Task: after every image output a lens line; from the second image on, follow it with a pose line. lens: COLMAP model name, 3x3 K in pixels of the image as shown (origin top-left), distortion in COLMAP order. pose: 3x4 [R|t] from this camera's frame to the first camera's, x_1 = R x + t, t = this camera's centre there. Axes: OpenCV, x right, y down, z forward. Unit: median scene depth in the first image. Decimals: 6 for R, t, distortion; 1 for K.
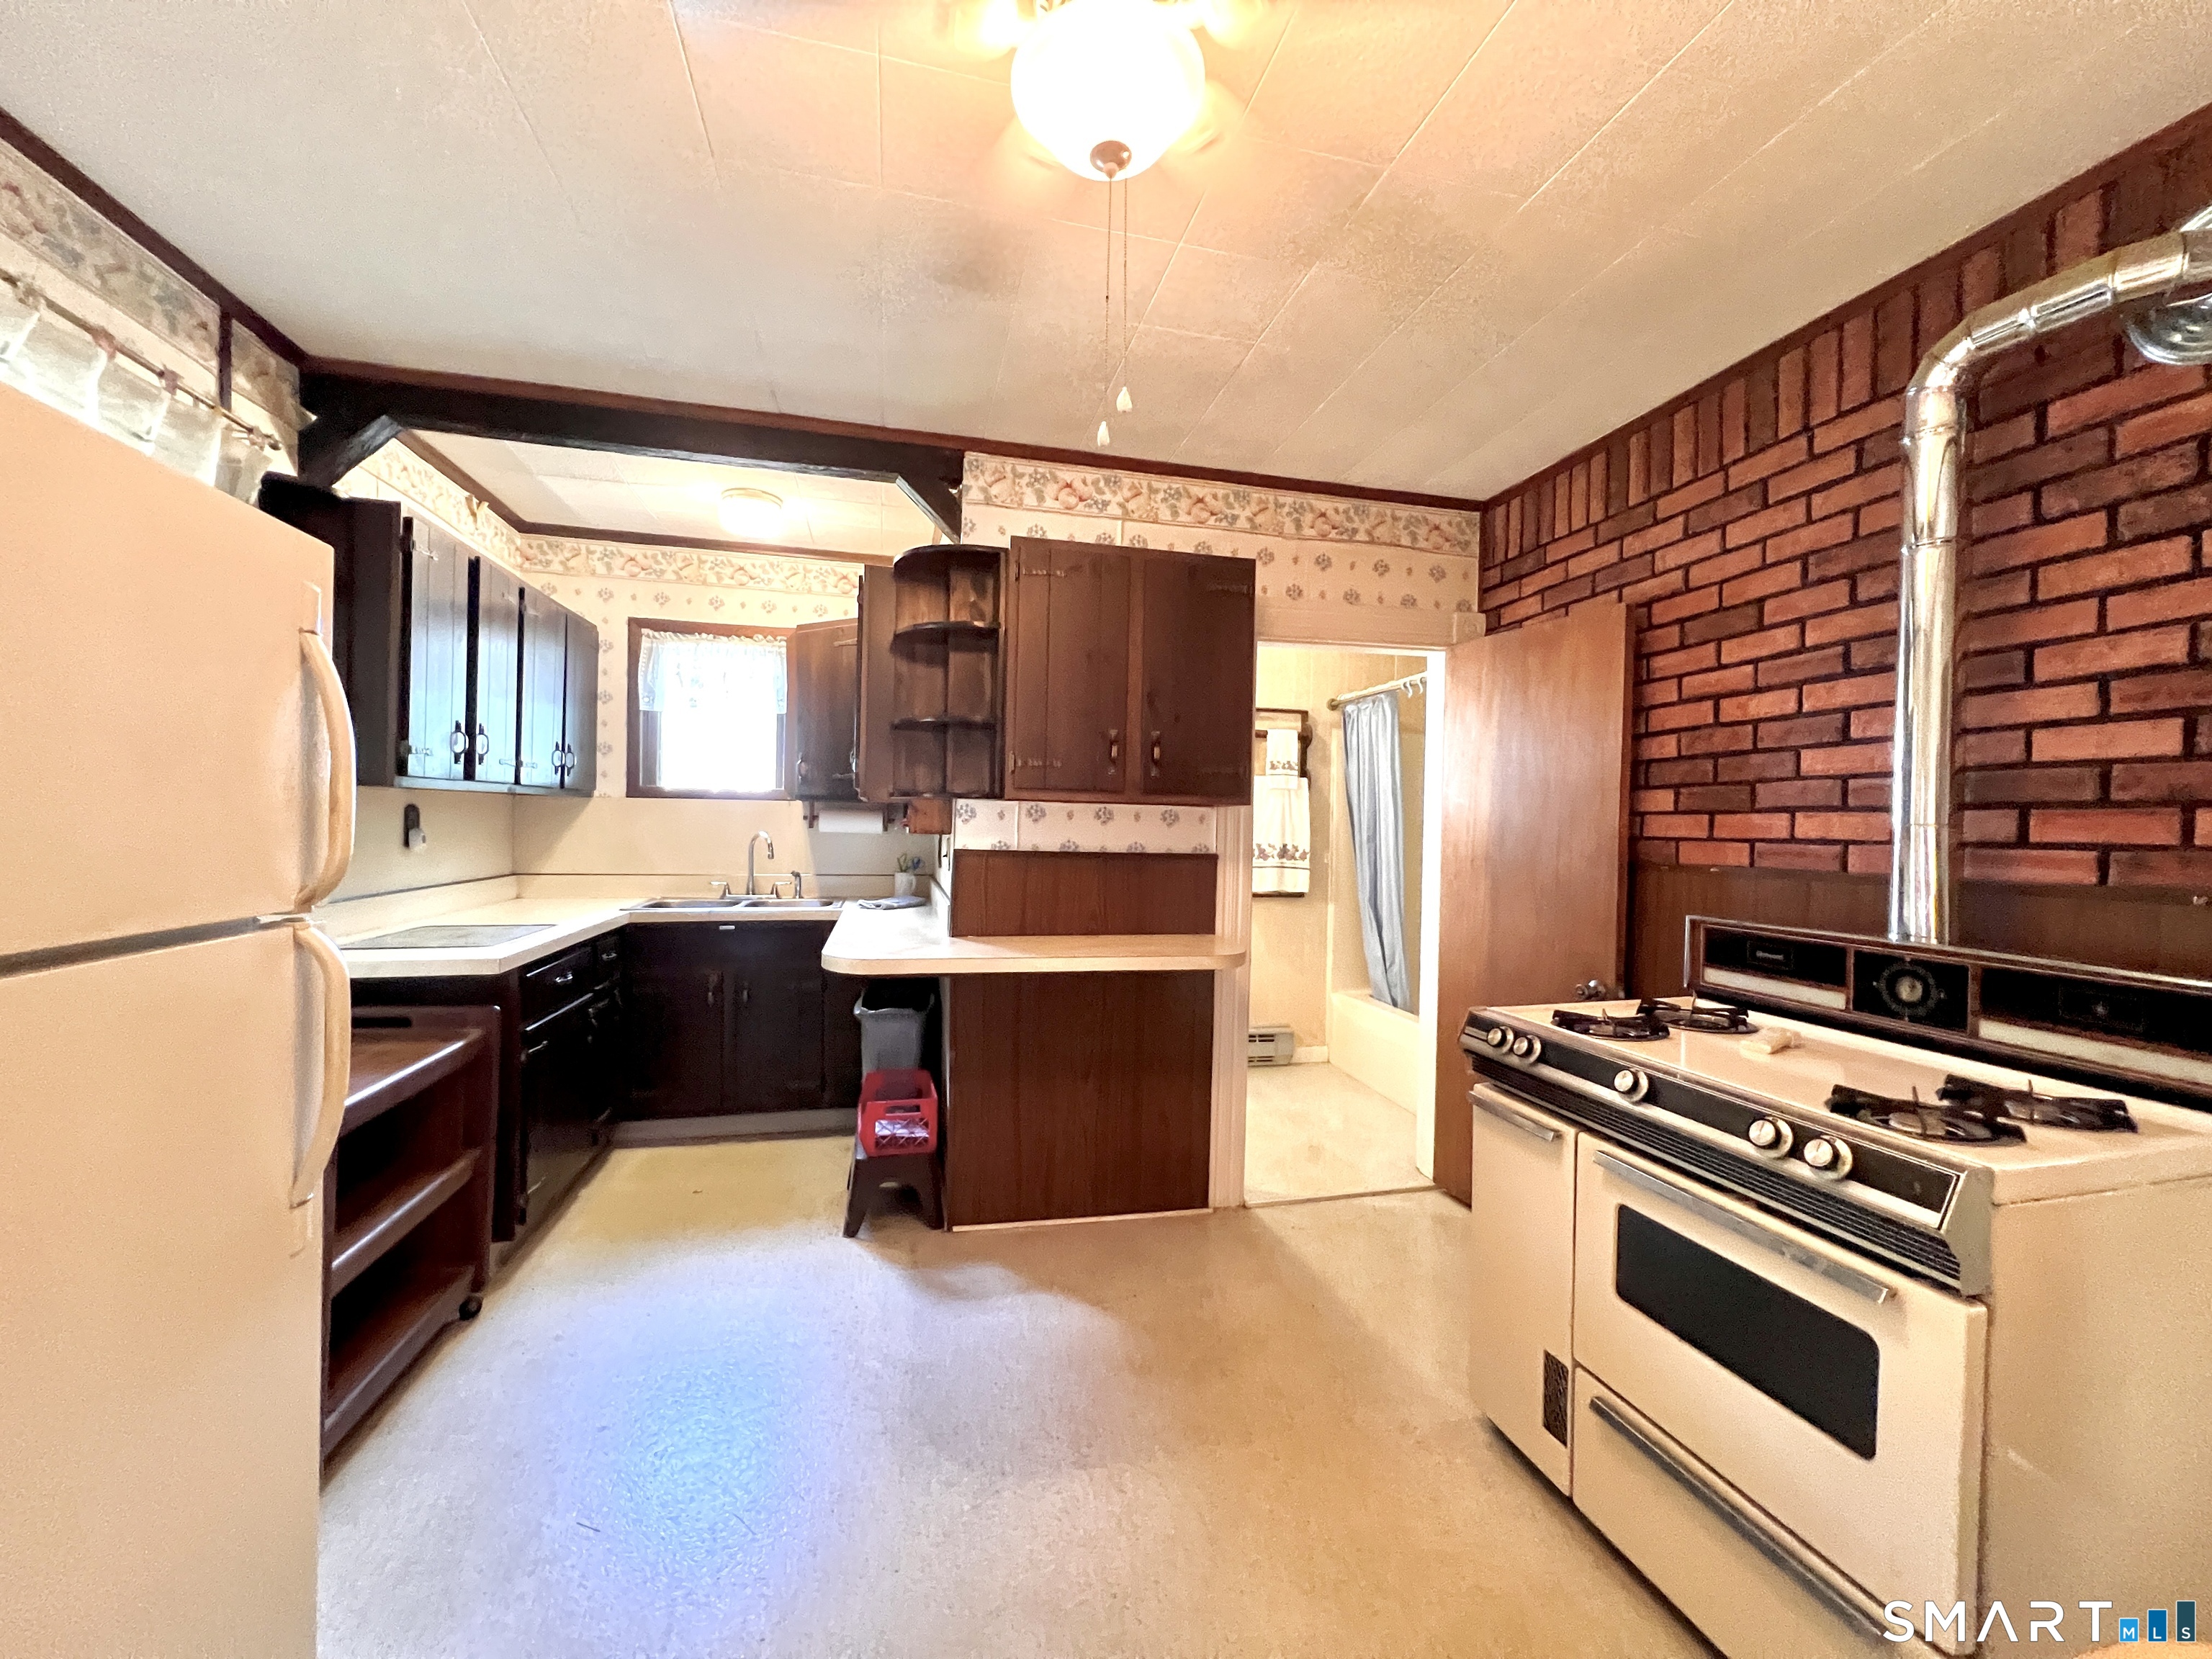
lens RADIAL K [[883.9, 0, 1105.5], [0, 883.9, 811.2], [0, 0, 1]] dist [0.000298, 0.000013]
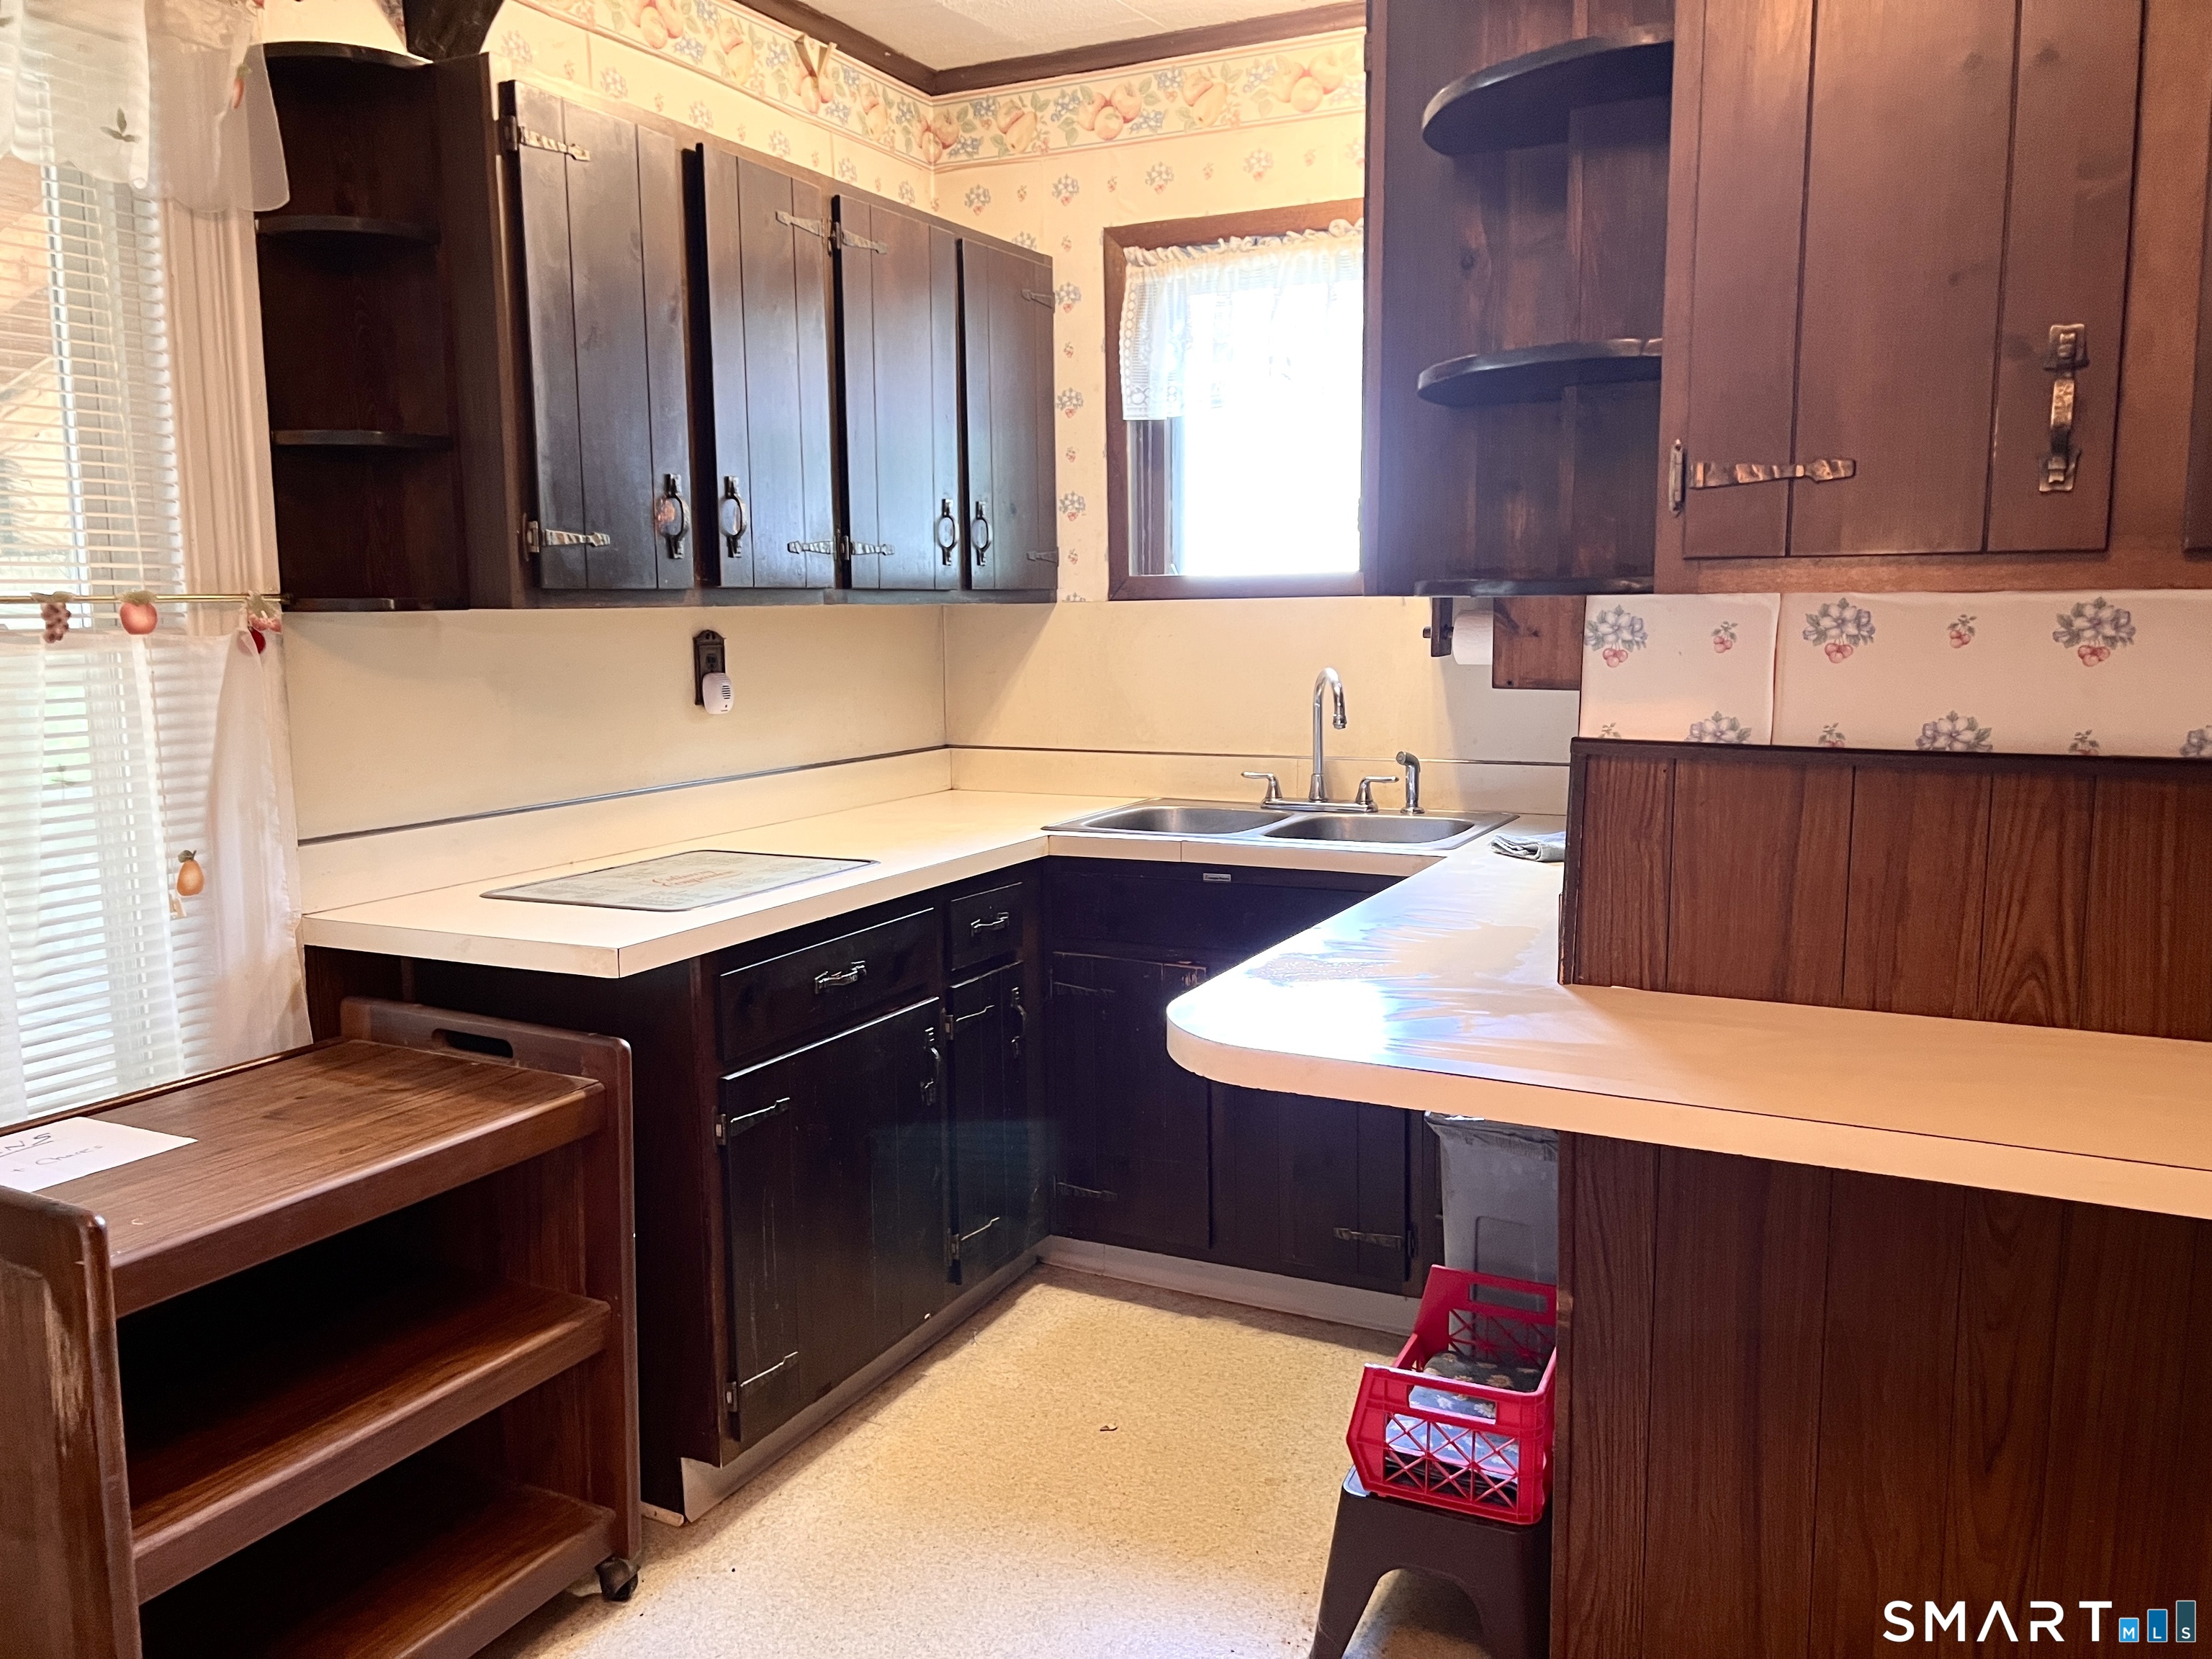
lens RADIAL K [[1674.9, 0, 1106.0], [0, 1674.9, 829.5], [0, 0, 1]] dist [0.021652, -0.002067]
pose [[0.770324, 0.058368, -0.634975, 0.105432], [0.030675, 0.991257, 0.128332, -0.011647], [0.636914, -0.118335, 0.761799, 0.354390]]
